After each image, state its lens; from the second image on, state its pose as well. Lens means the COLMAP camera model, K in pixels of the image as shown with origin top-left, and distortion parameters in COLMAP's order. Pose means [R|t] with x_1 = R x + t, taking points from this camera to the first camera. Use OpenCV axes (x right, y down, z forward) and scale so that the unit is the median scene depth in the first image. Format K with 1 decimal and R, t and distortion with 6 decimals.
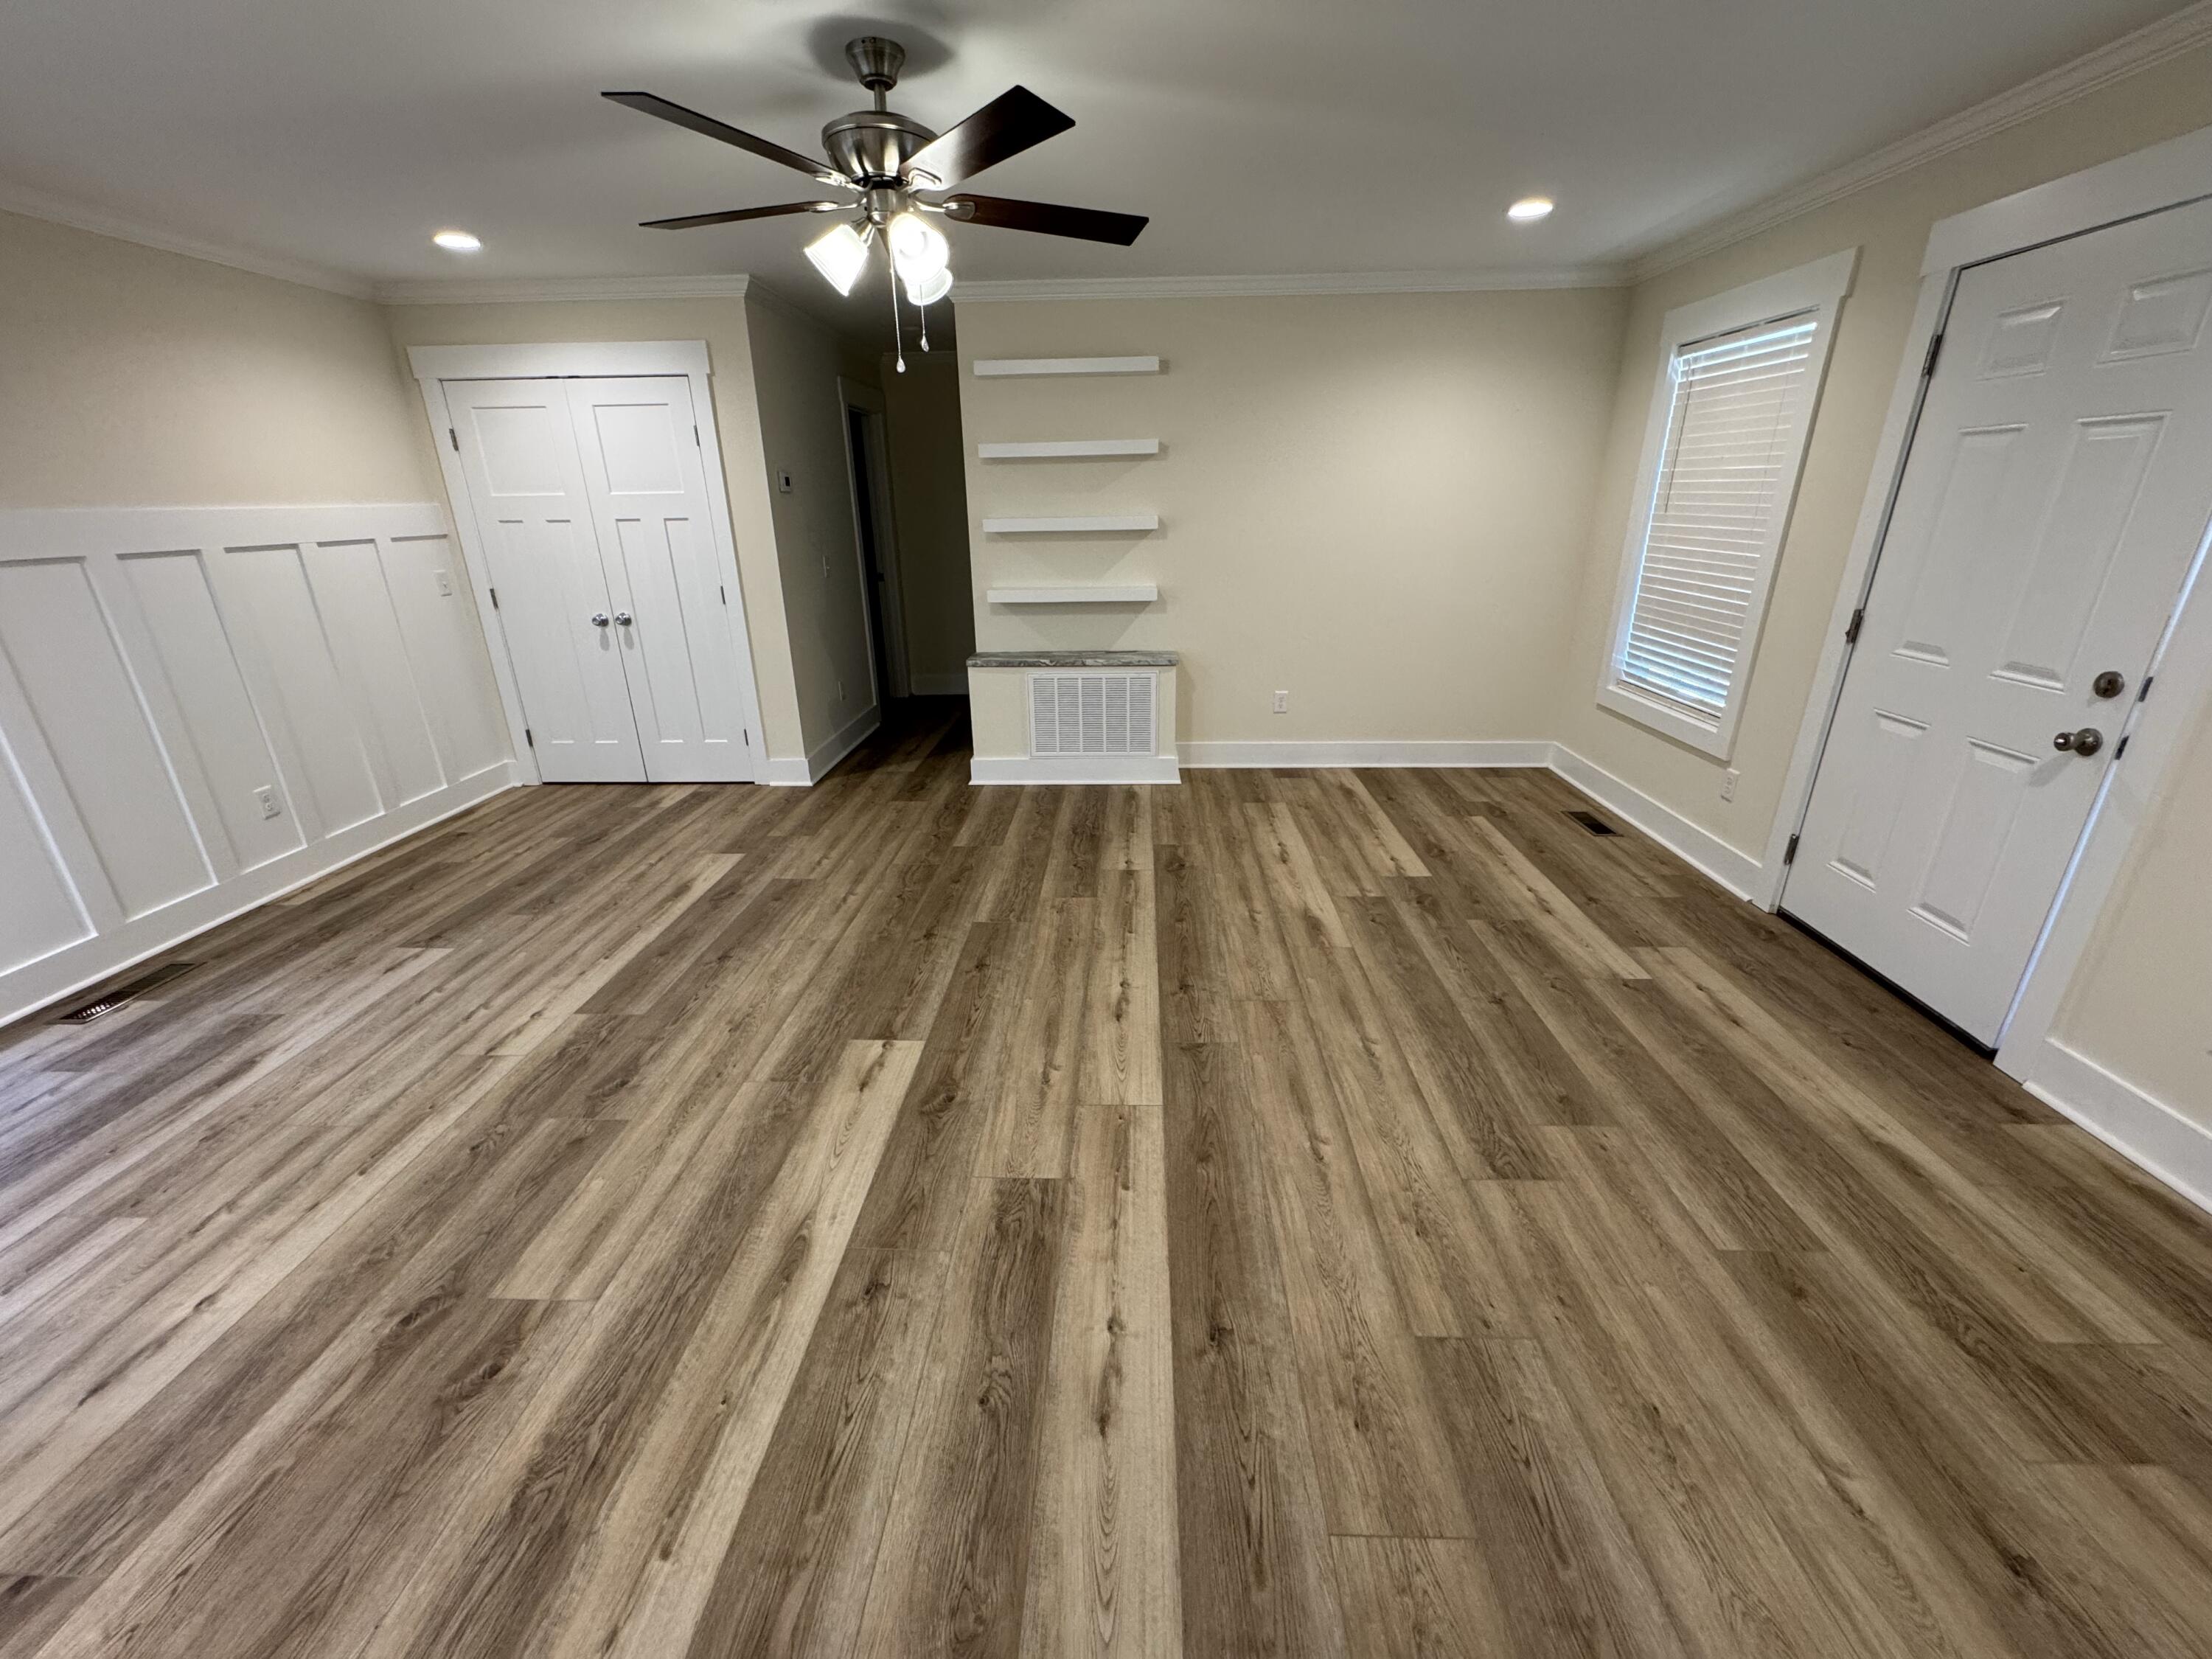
lens RADIAL K [[876.9, 0, 1106.0], [0, 876.9, 829.5], [0, 0, 1]] dist [-0.002002, 0.000552]
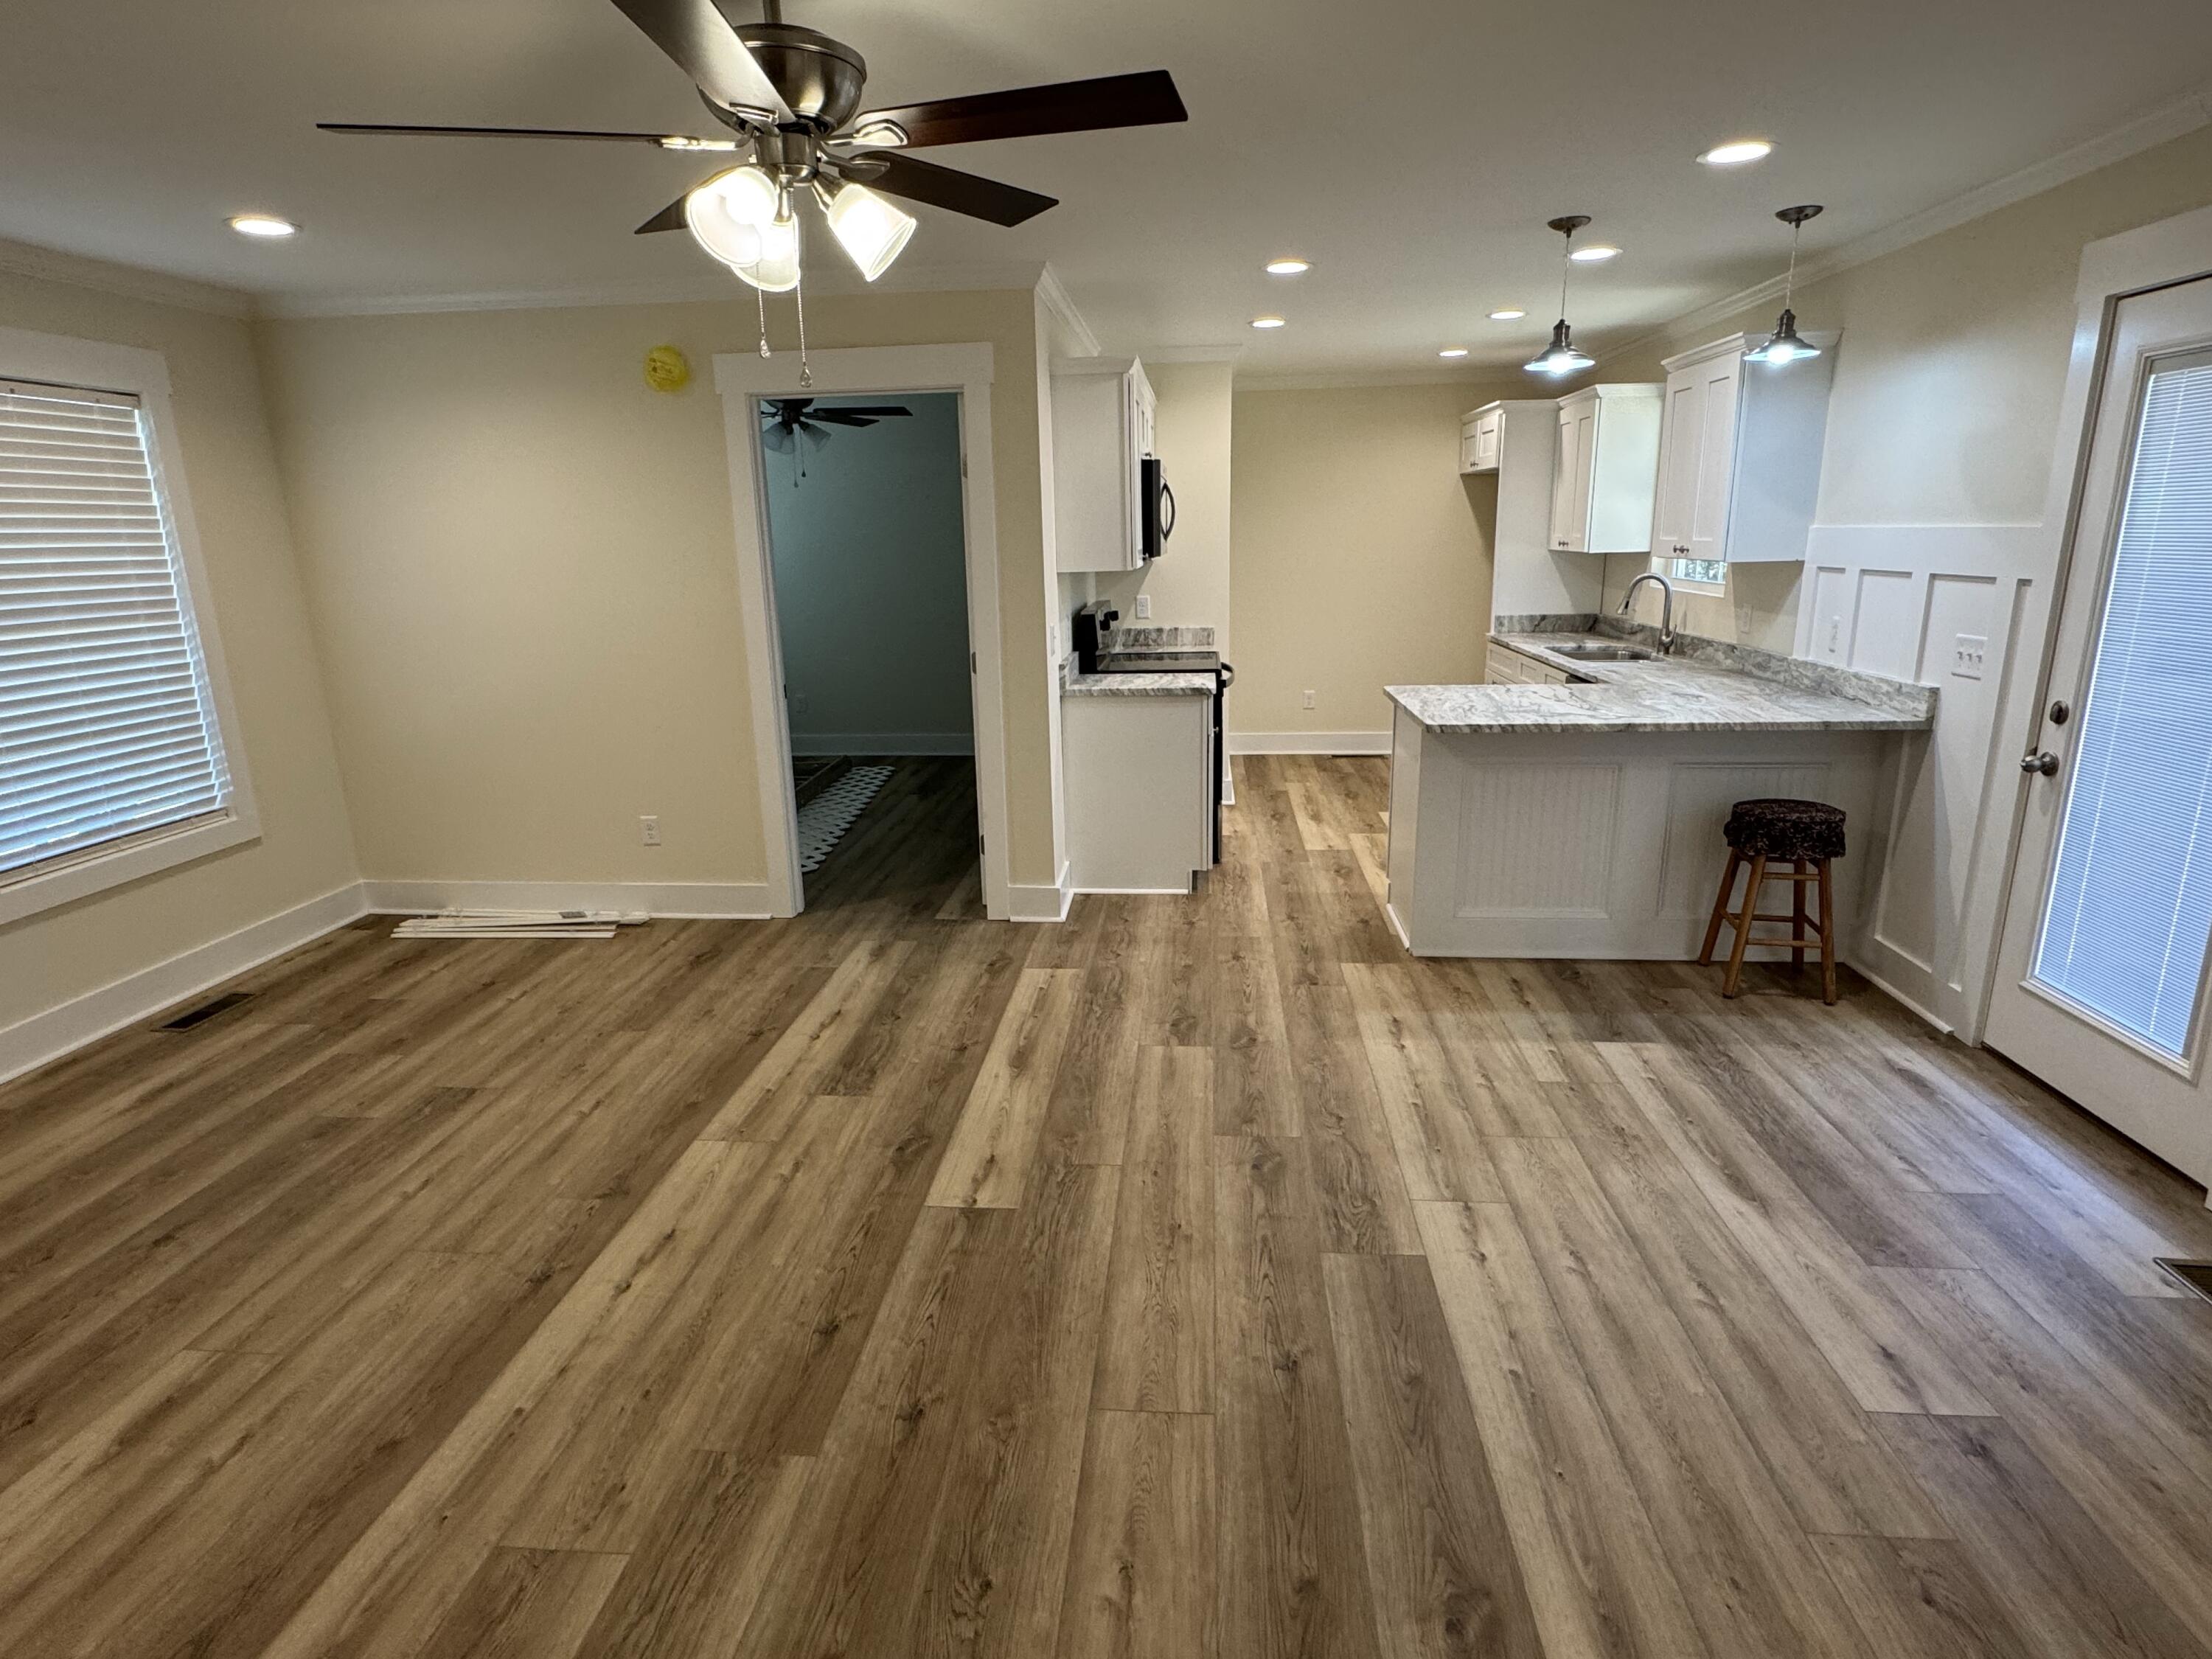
lens RADIAL K [[1148.3, 0, 1106.0], [0, 1148.3, 829.5], [0, 0, 1]] dist [0.000570, -0.000442]
pose [[-0.998011, 0.024896, 0.057916, -0.369030], [0.054050, 0.810756, 0.582884, -0.541051], [-0.032444, 0.584855, -0.810489, 1.374942]]
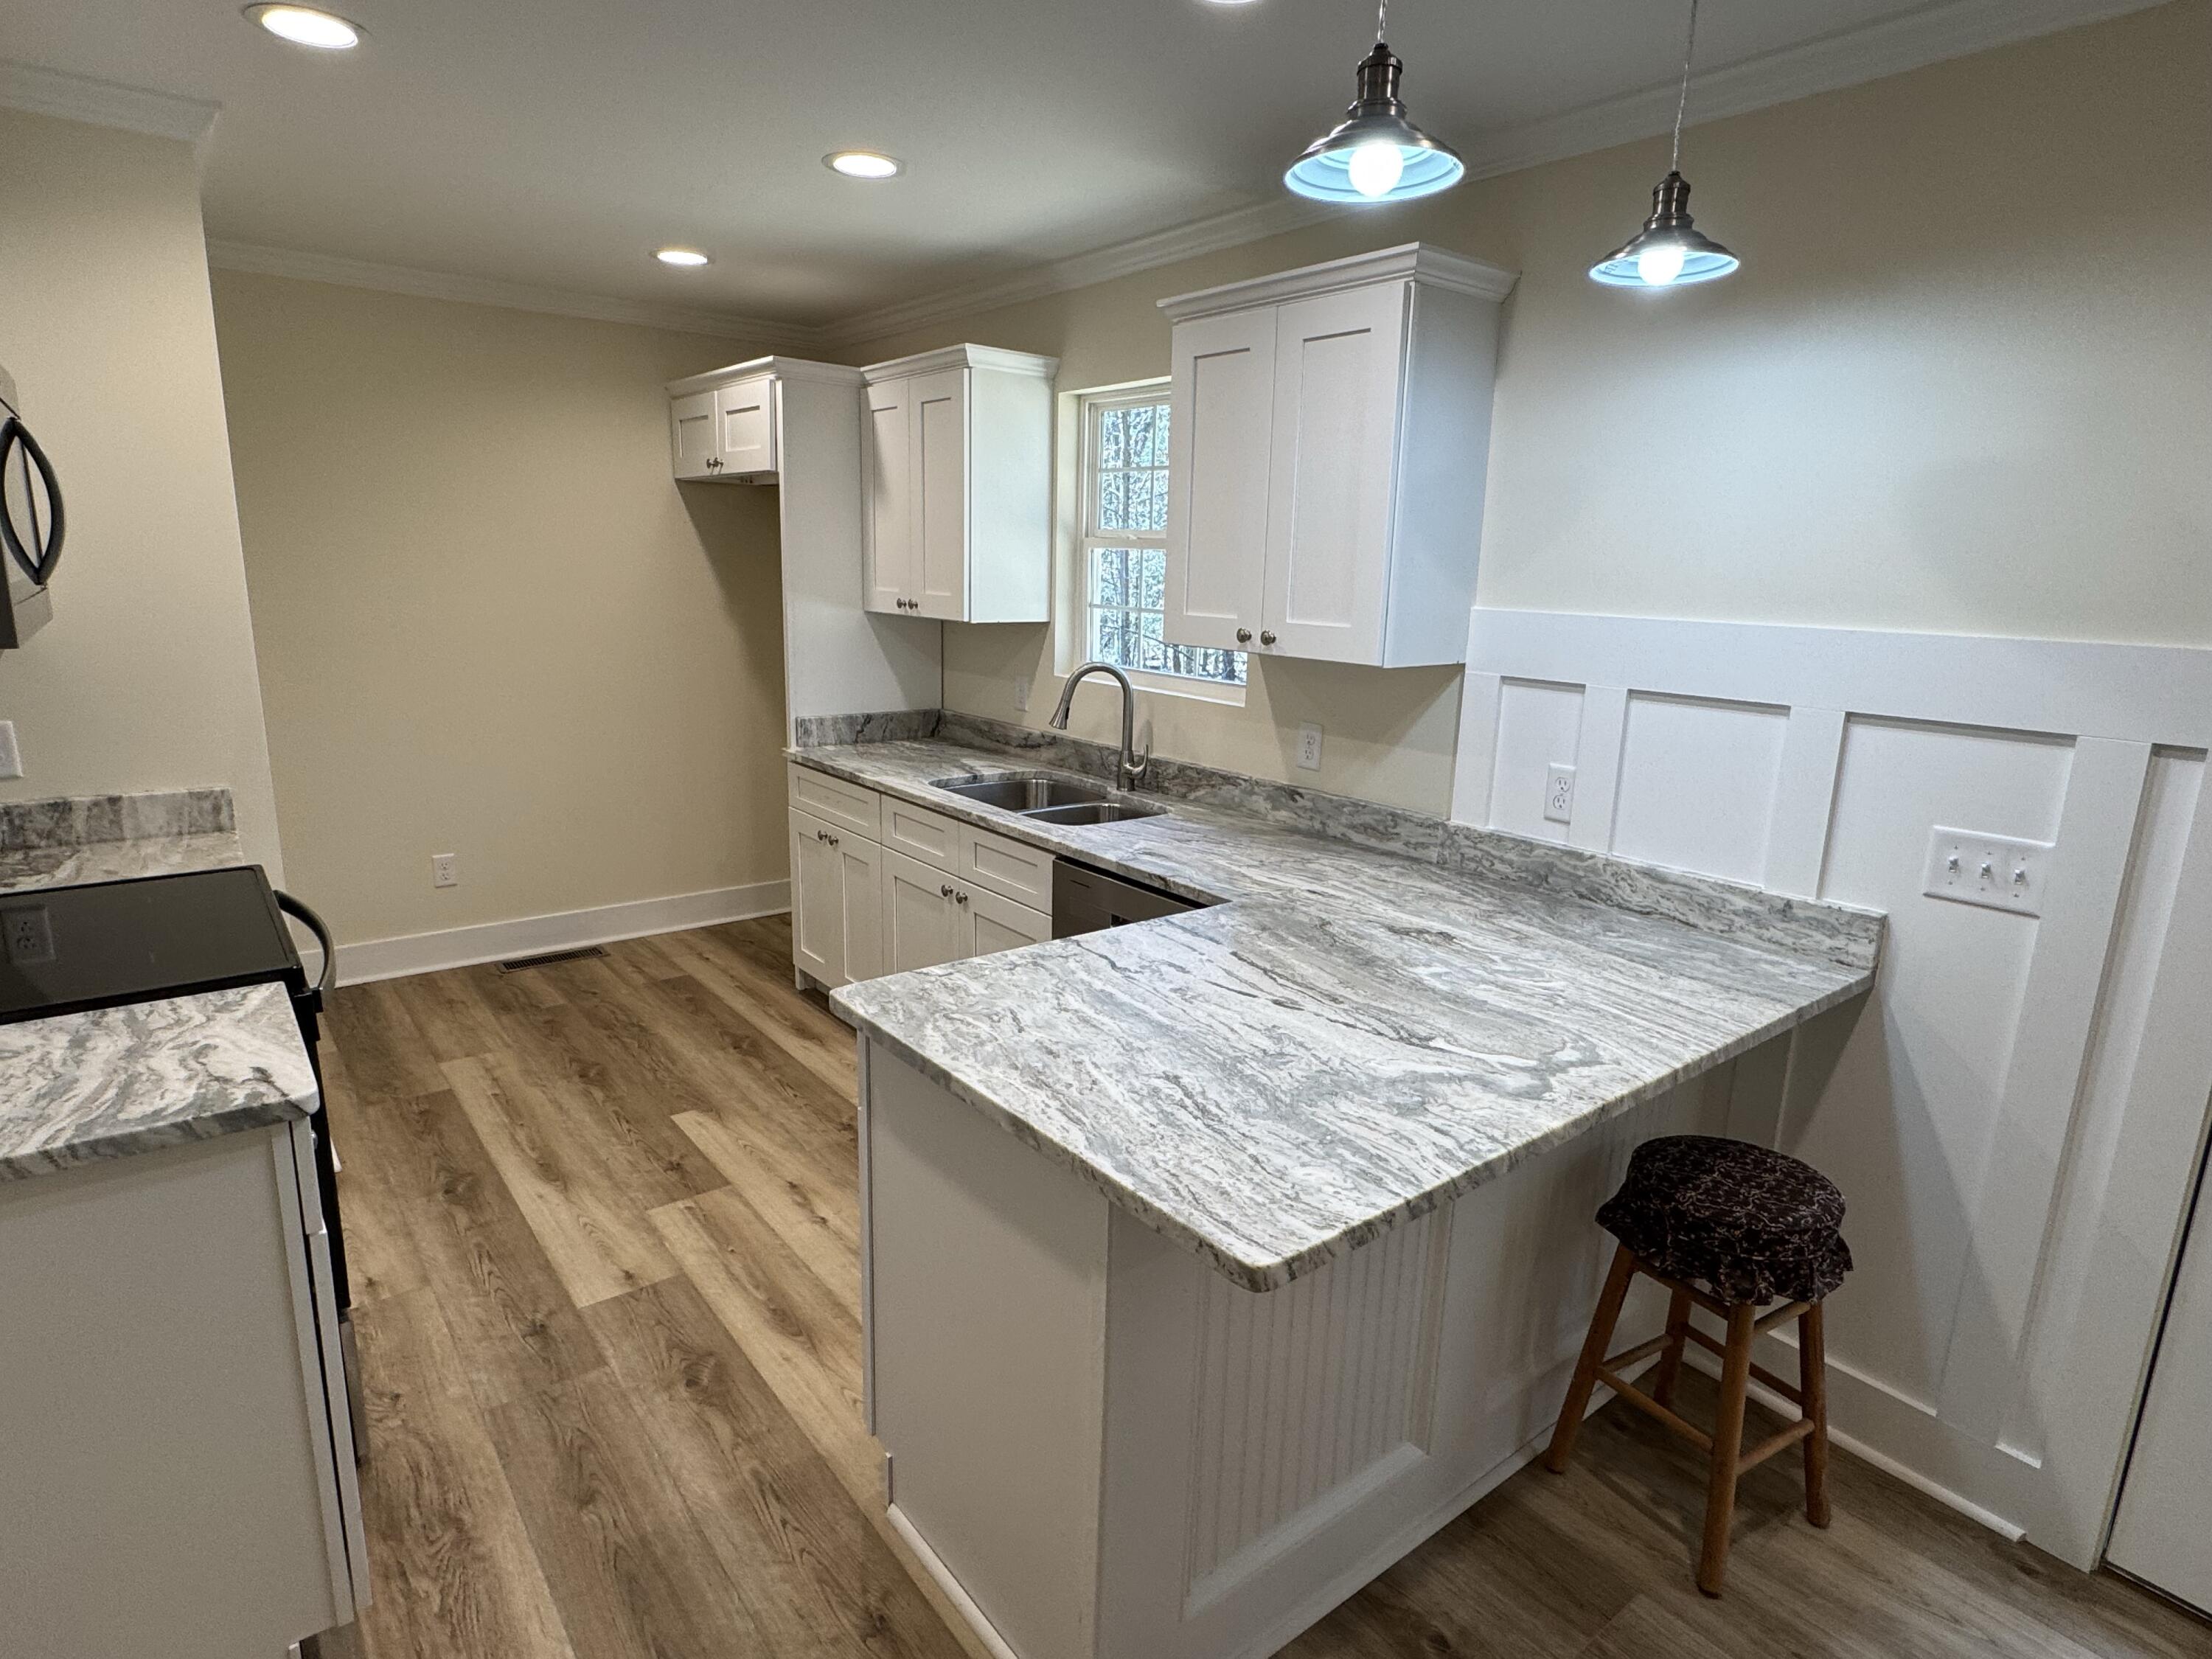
lens RADIAL K [[1207.2, 0, 1106.0], [0, 1207.2, 829.5], [0, 0, 1]] dist [0.001652, 0.000799]
pose [[-0.766271, 0.138334, -0.627449, -0.382759], [-0.243405, 0.841263, 0.482733, -0.197479], [0.594628, 0.522629, -0.610964, 0.449201]]
